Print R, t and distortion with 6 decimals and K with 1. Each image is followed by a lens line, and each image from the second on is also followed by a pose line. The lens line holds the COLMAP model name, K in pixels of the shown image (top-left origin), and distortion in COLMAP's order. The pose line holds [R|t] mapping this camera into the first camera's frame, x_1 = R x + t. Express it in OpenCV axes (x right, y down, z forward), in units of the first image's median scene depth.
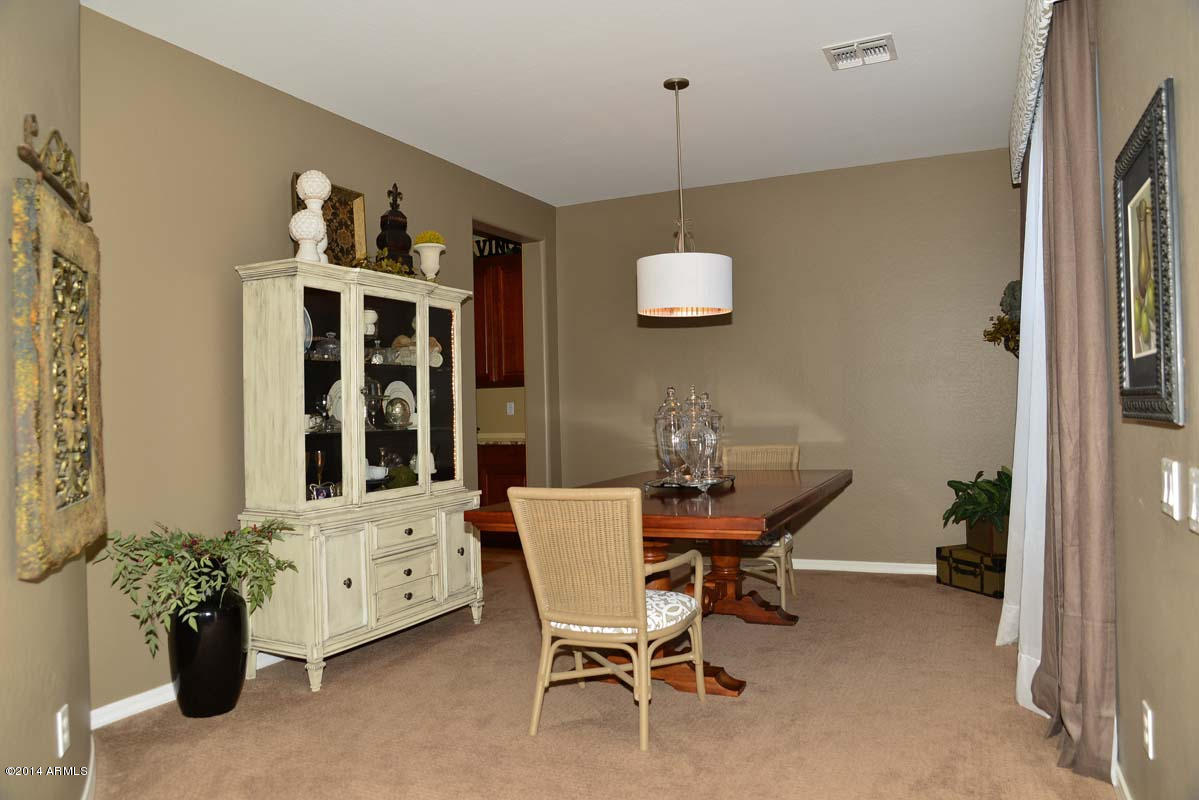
lens RADIAL K [[804.5, 0, 606.8], [0, 804.5, 394.7], [0, 0, 1]] dist [-0.127123, 0.088646]
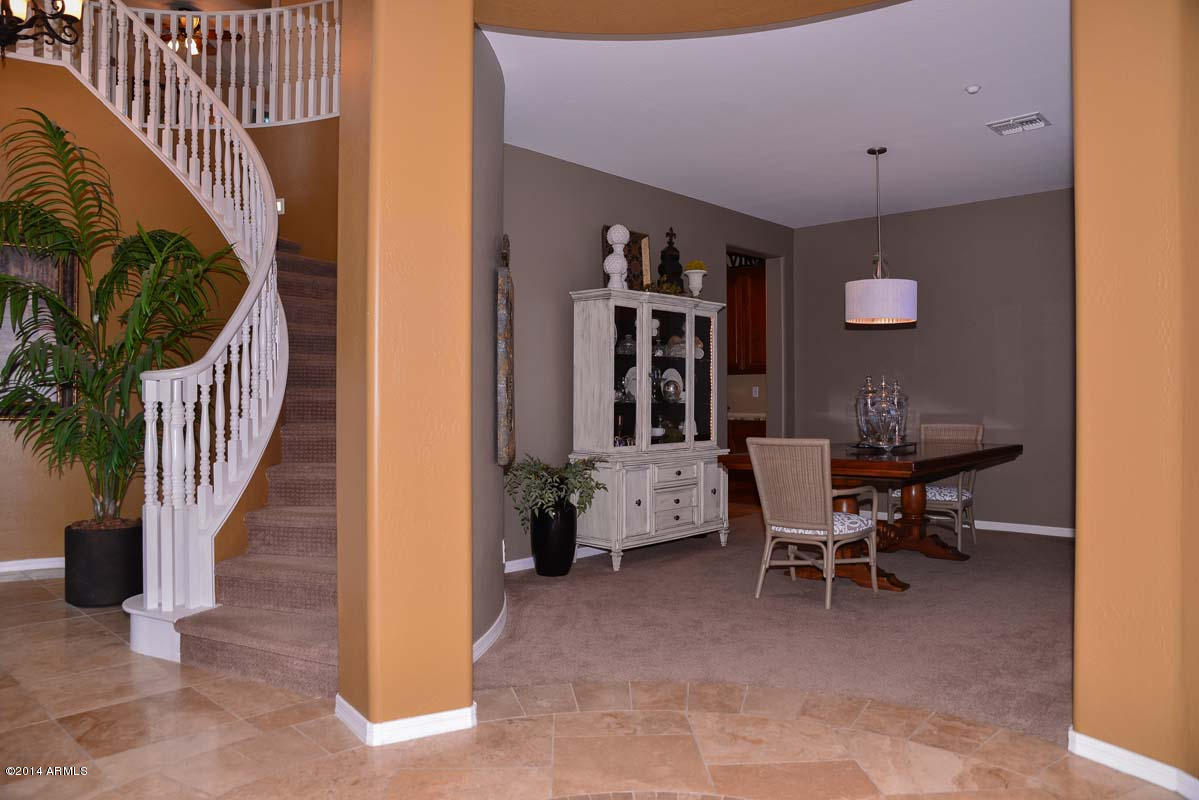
lens RADIAL K [[804.5, 0, 606.8], [0, 804.5, 394.7], [0, 0, 1]] dist [-0.127123, 0.088646]
pose [[0.951998, 0.021928, -0.305317, 0.071023], [-0.017172, 0.999686, 0.018254, 0.005744], [0.305622, -0.012134, 0.952076, -0.437495]]
